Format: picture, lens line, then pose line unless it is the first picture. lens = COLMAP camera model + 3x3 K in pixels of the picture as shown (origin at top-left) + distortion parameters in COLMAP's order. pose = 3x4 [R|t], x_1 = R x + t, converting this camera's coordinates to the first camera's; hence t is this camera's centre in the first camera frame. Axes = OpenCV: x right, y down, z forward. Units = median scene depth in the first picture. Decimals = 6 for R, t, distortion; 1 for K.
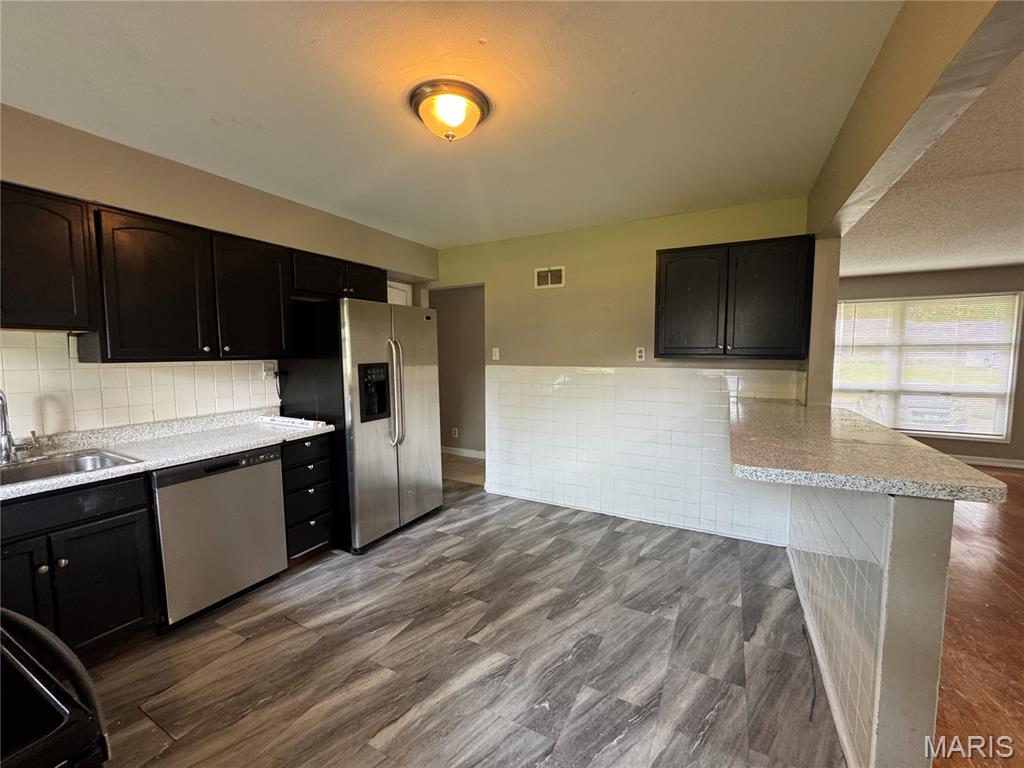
lens RADIAL K [[411.5, 0, 513.7], [0, 411.5, 384.7], [0, 0, 1]] dist [-0.002188, -0.000237]
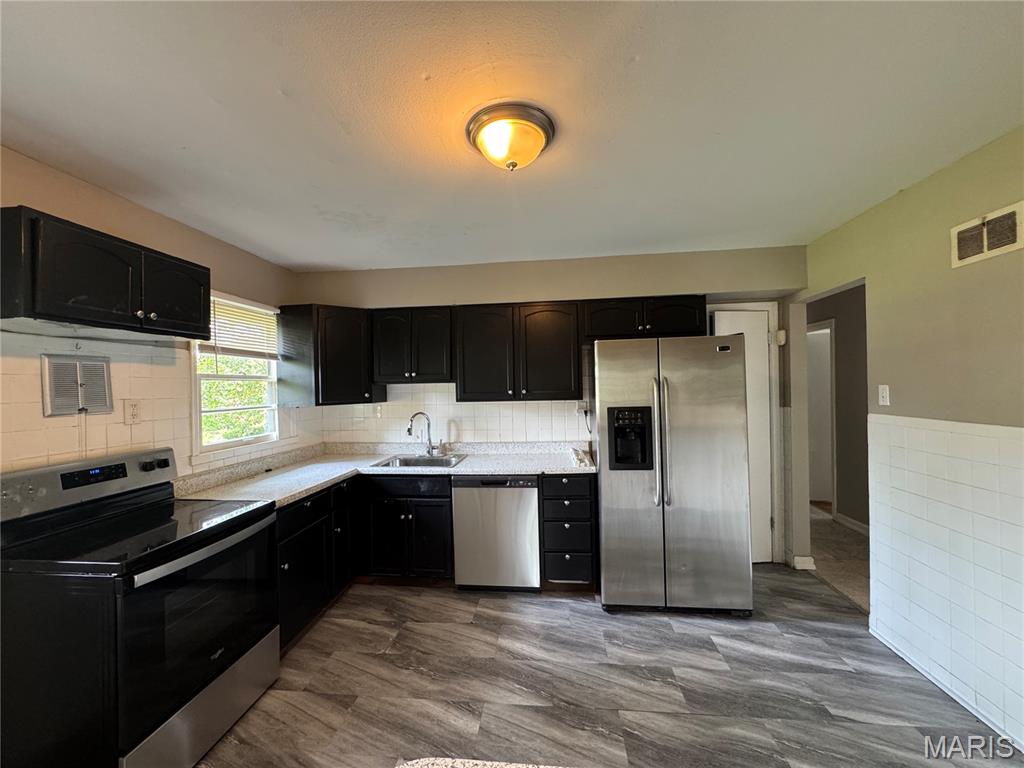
lens RADIAL K [[411.5, 0, 514.1], [0, 411.5, 385.4], [0, 0, 1]] dist [-0.002188, -0.000237]
pose [[0.371181, -0.005085, -0.928547, 0.440560], [-0.056226, 0.998027, -0.027941, -0.064055], [0.926857, 0.062579, 0.370163, 0.457524]]
